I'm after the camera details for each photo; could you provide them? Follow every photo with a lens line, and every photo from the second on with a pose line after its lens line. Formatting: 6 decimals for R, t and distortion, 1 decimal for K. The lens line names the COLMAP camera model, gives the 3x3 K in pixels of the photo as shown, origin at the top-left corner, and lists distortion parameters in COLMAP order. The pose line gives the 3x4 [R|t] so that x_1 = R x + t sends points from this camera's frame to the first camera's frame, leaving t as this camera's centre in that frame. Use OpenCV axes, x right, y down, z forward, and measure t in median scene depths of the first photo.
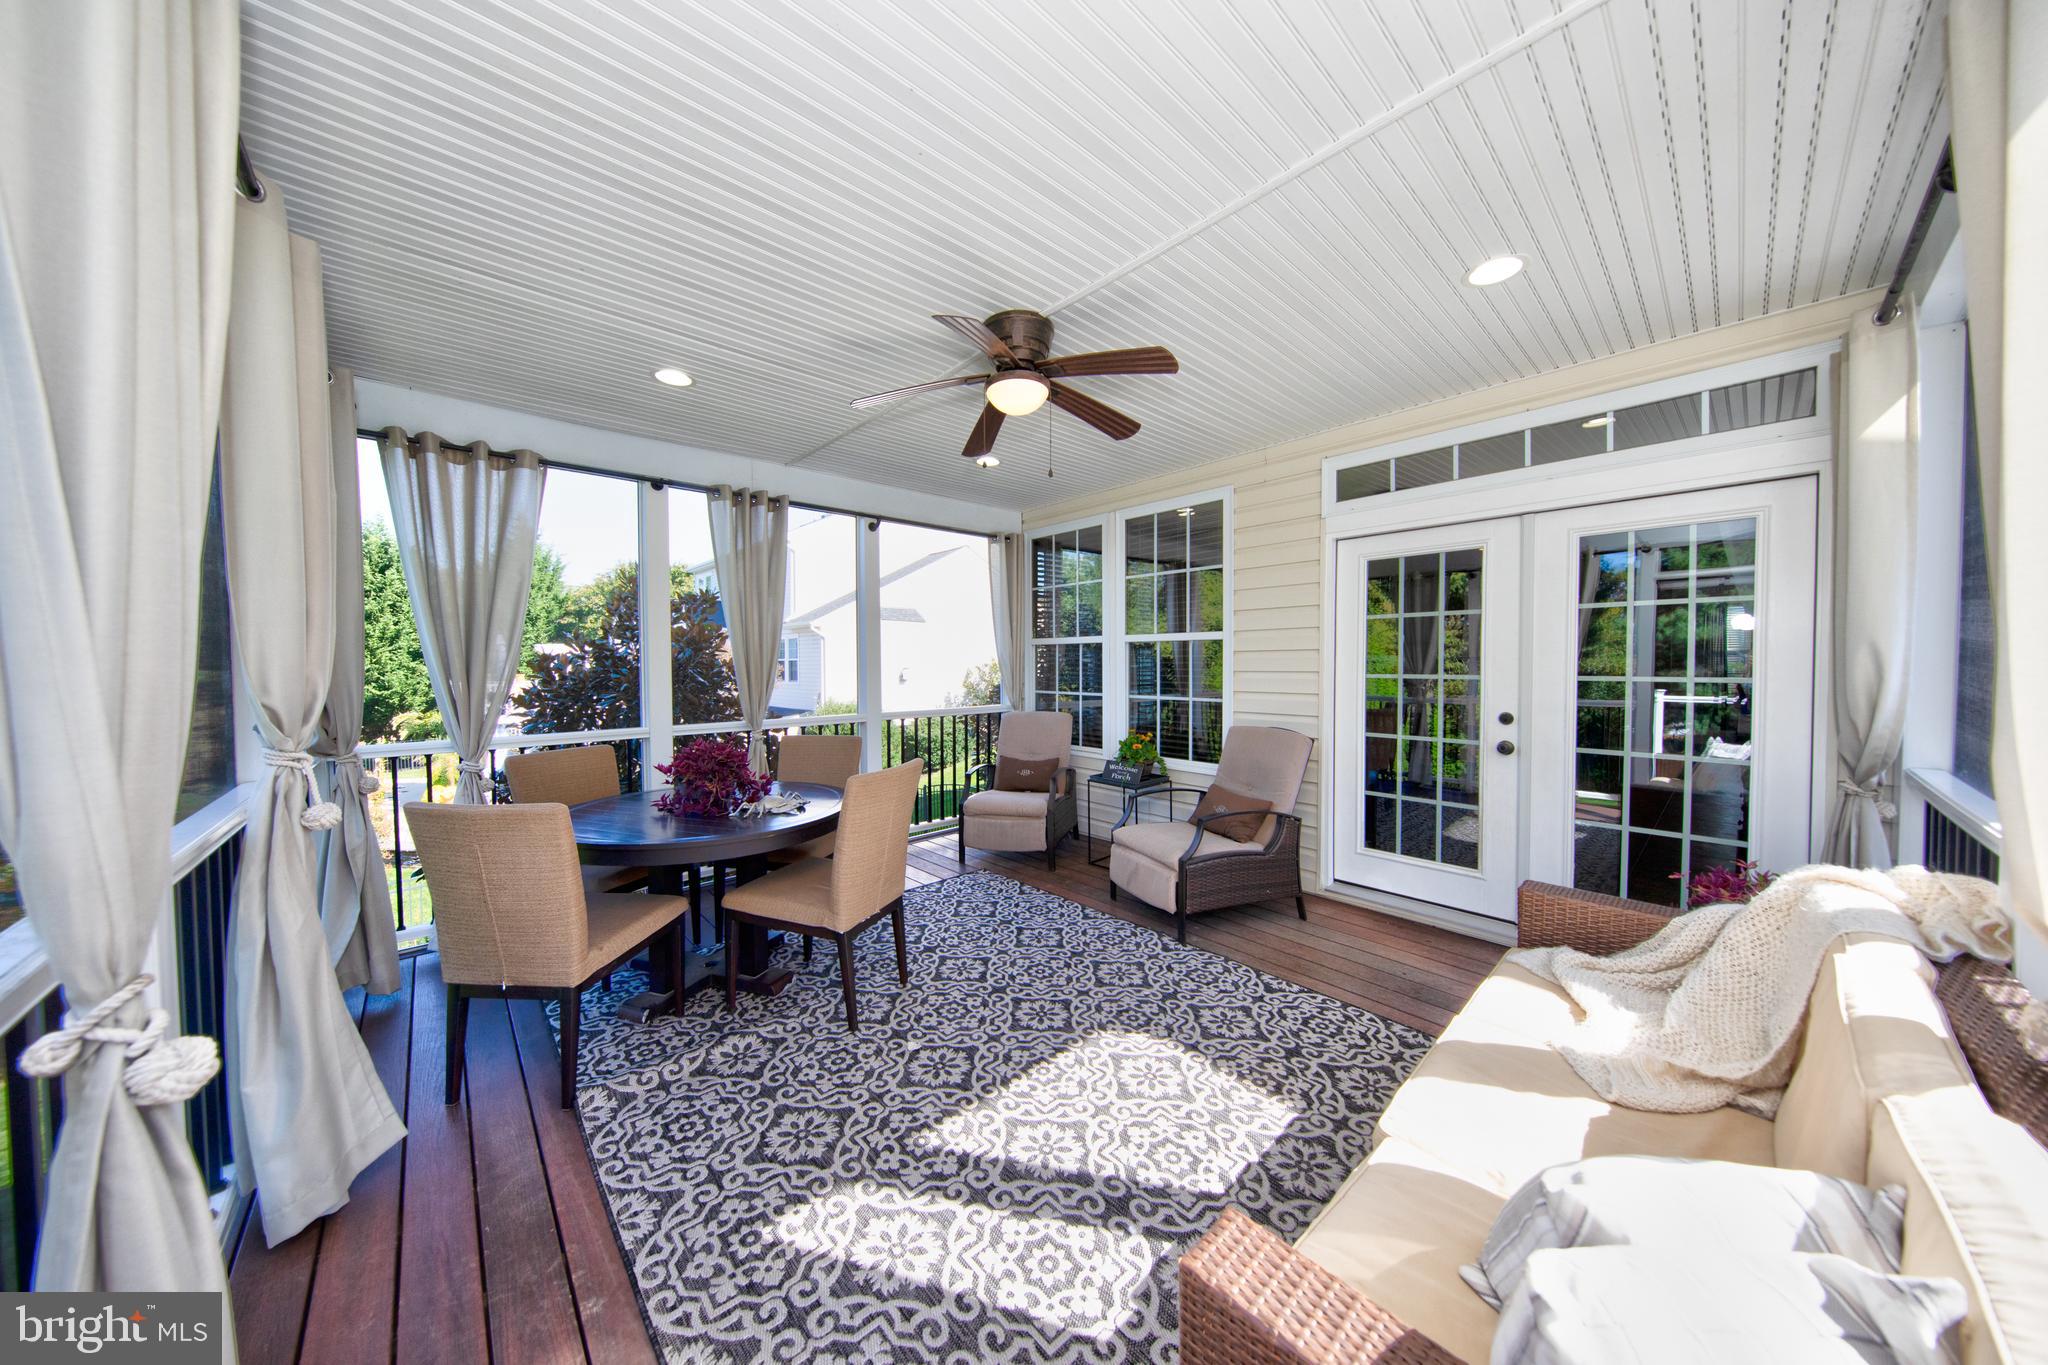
lens RADIAL K [[646.7, 0, 1024.0], [0, 646.7, 682.5], [0, 0, 1]] dist [-0.000673, -0.000107]
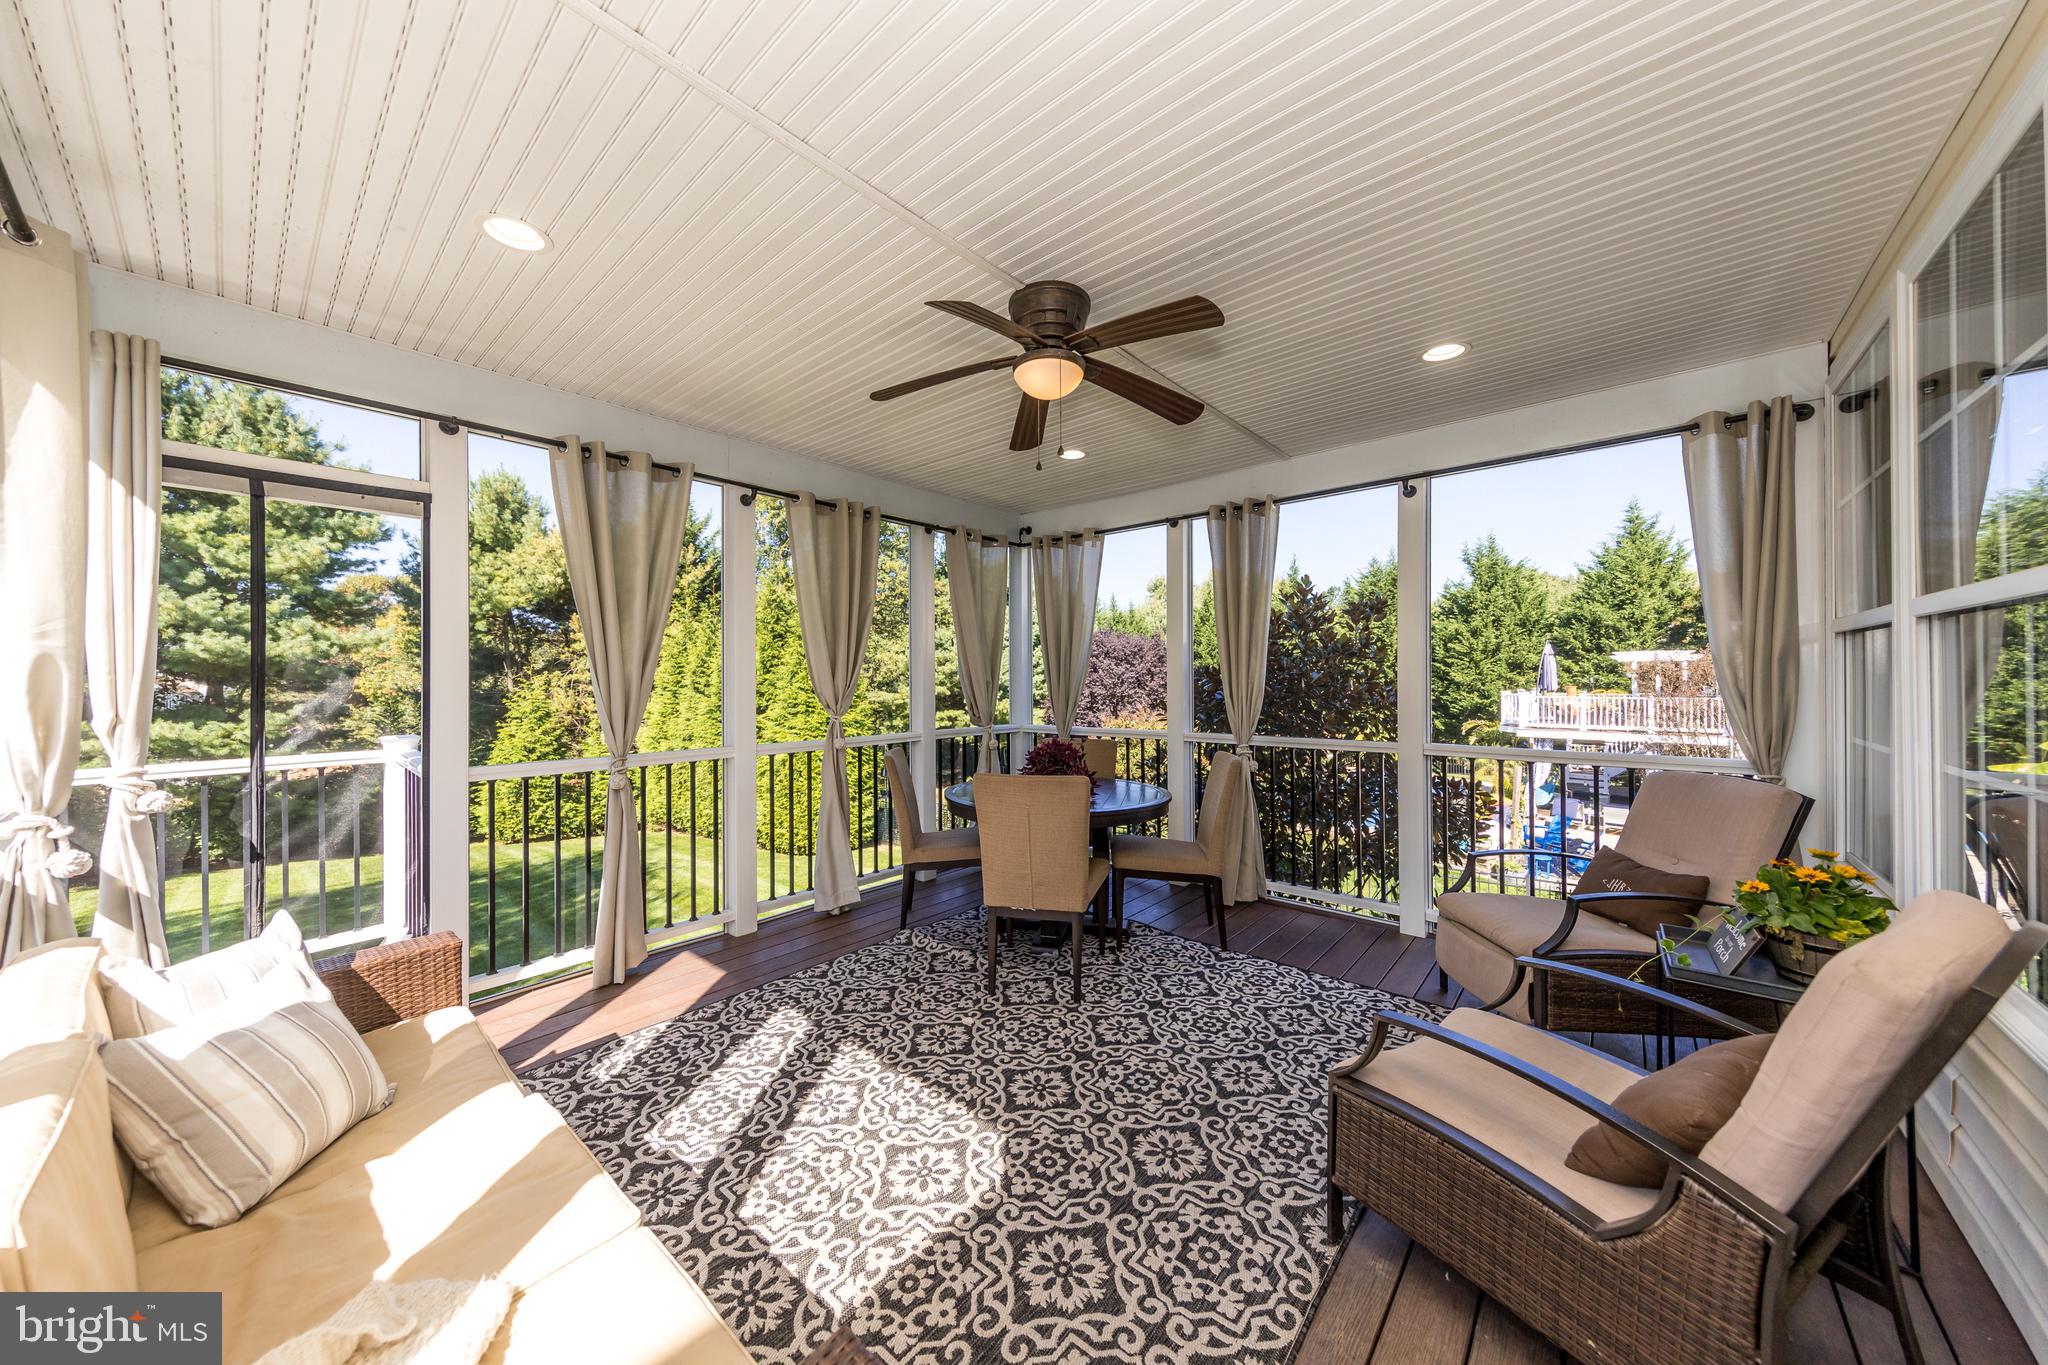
lens RADIAL K [[698.8, 0, 1012.5], [0, 698.8, 672.7], [0, 0, 1]] dist [0.009272, -0.000025]
pose [[0.107942, -0.004089, -0.994149, 0.941328], [-0.026992, 0.999611, -0.007042, -0.027880], [0.993791, 0.027594, 0.107789, 0.844099]]
